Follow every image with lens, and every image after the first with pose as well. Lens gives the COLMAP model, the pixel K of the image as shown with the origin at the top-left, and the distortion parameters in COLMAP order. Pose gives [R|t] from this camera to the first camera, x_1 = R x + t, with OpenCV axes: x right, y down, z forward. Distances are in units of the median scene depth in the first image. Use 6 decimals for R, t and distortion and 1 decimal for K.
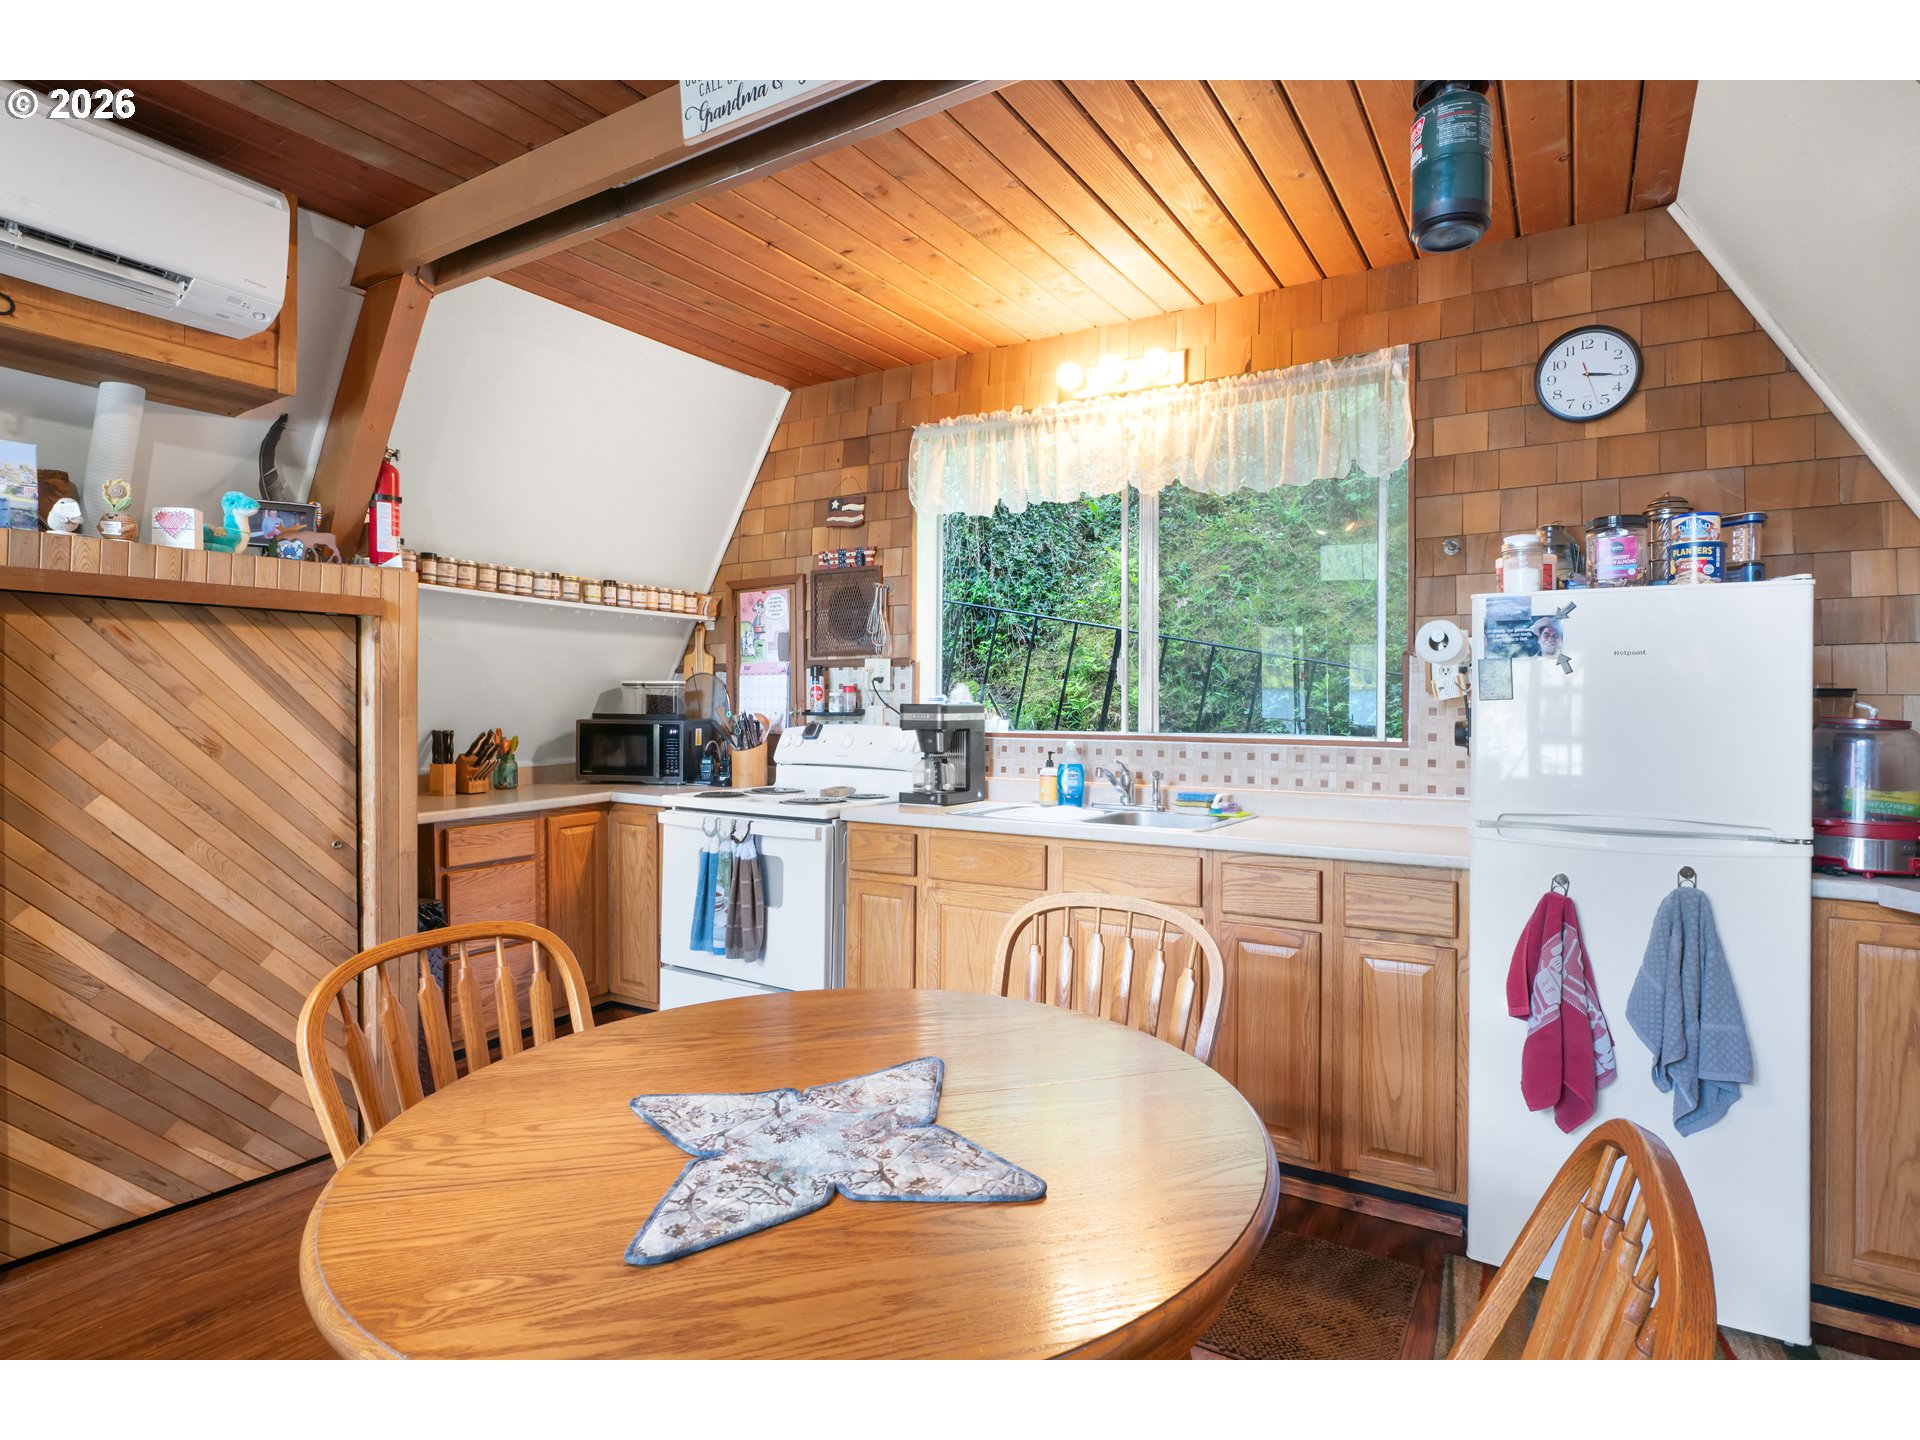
lens RADIAL K [[959.3, 0, 1014.8], [0, 959.3, 723.2], [0, 0, 1]] dist [-0.016353, 0.000950]
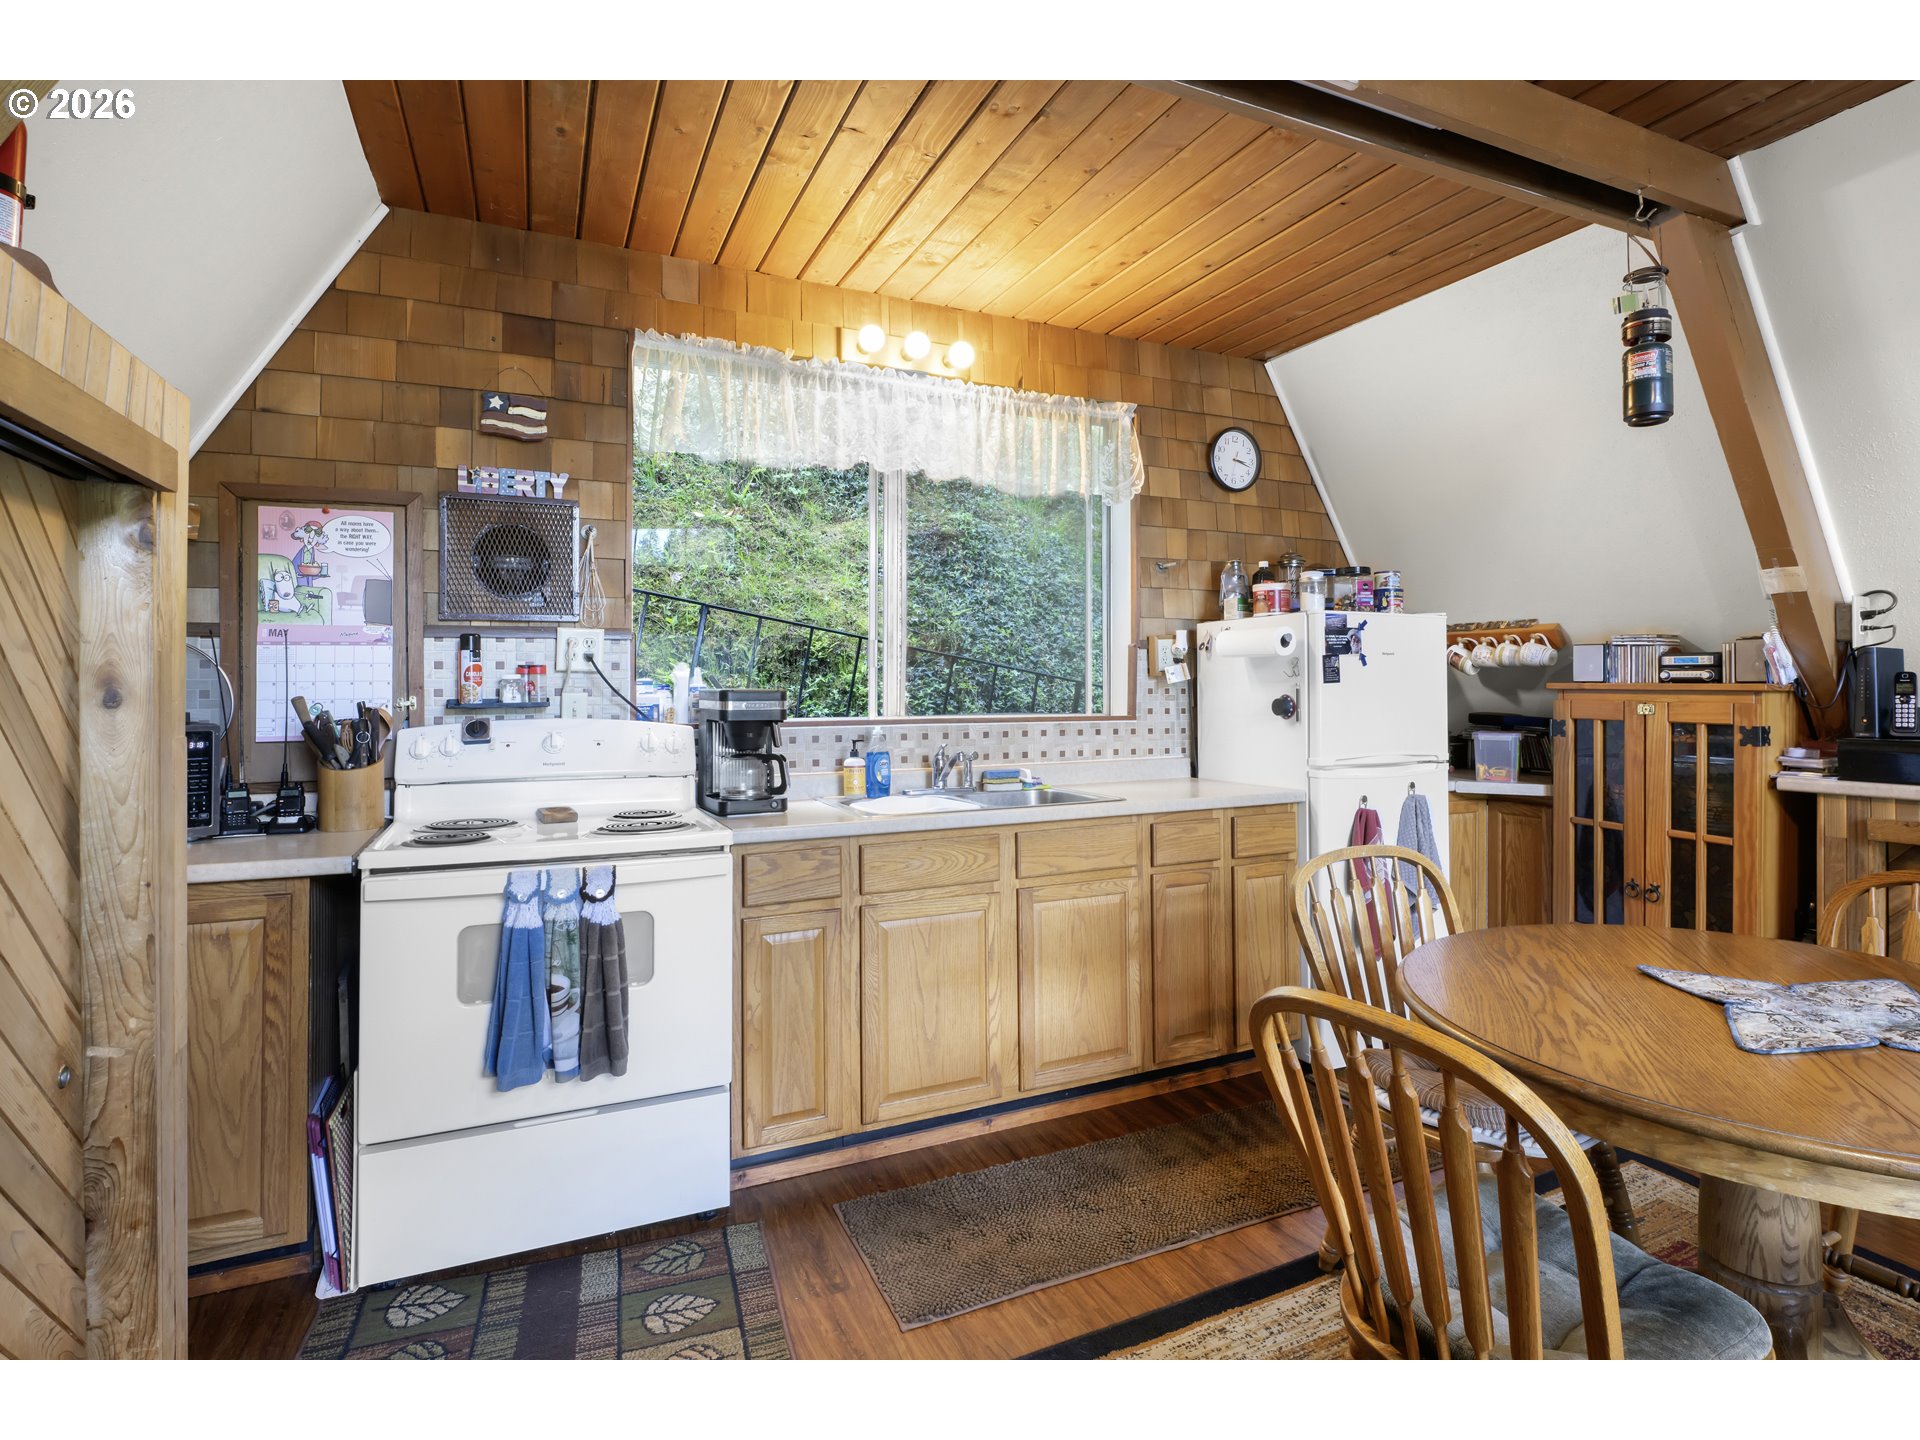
lens RADIAL K [[960.0, 0, 962.7], [0, 960.0, 682.0], [0, 0, 1]] dist [-0.019819, -0.000166]
pose [[0.575650, -0.004701, 0.817683, -0.681101], [0.020576, 0.999750, -0.008738, -0.016410], [-0.817438, 0.021855, 0.575603, 0.405519]]
